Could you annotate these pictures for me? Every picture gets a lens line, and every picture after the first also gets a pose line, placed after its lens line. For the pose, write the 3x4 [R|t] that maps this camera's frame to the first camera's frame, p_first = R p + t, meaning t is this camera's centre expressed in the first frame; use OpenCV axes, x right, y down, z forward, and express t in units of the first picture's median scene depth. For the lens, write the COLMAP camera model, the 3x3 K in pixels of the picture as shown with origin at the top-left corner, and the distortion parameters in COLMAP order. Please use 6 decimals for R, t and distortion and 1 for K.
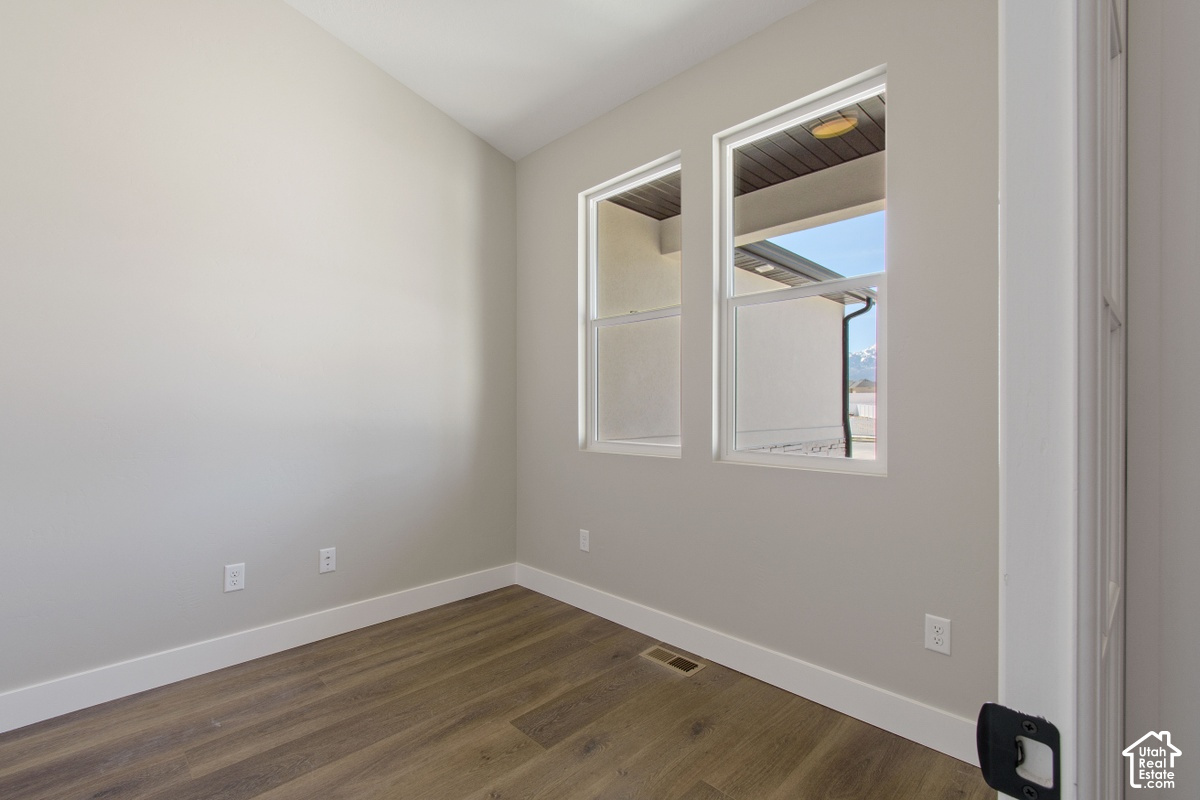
lens RADIAL K [[540.5, 0, 600.0], [0, 540.5, 402.9], [0, 0, 1]] dist [0.007926, -0.003116]
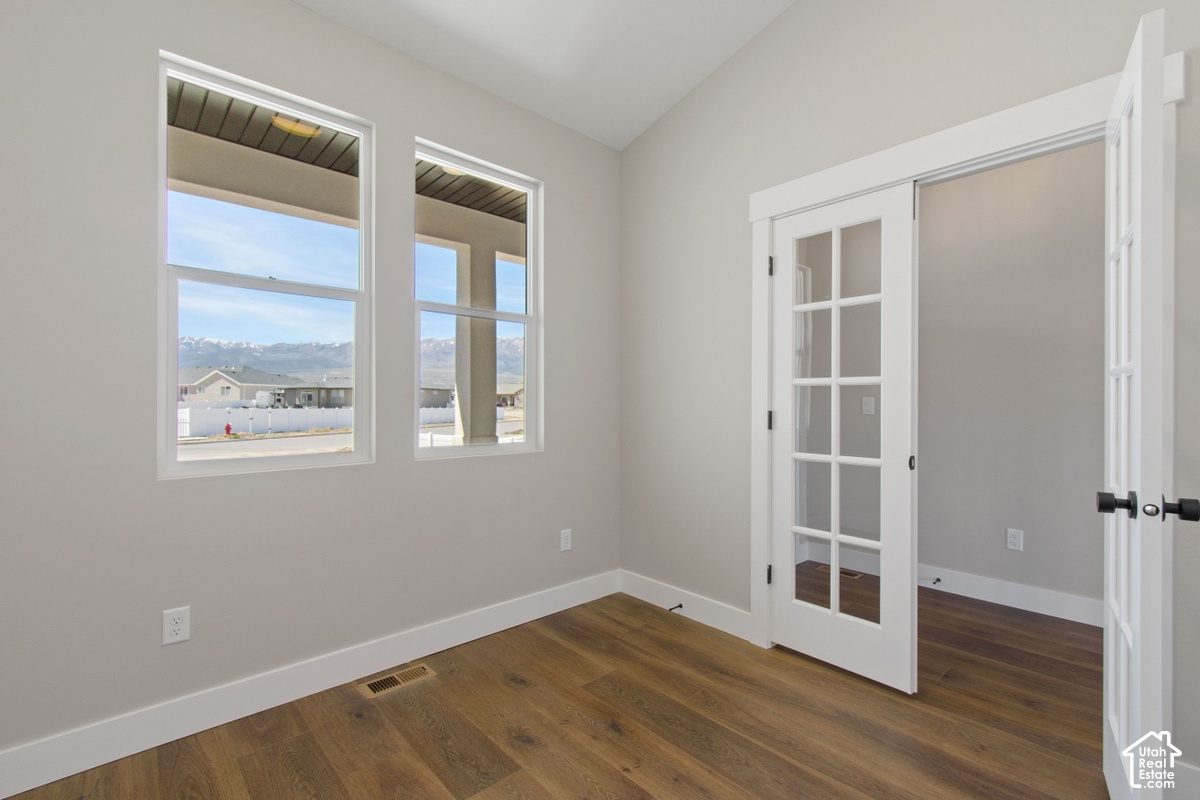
lens RADIAL K [[540.5, 0, 599.1], [0, 540.5, 388.9], [0, 0, 1]] dist [0.007926, -0.003116]
pose [[0.035829, 0.021791, 0.999120, -0.837705], [-0.005979, 0.999749, -0.021590, -0.006557], [-0.999340, -0.005200, 0.035950, 0.658172]]
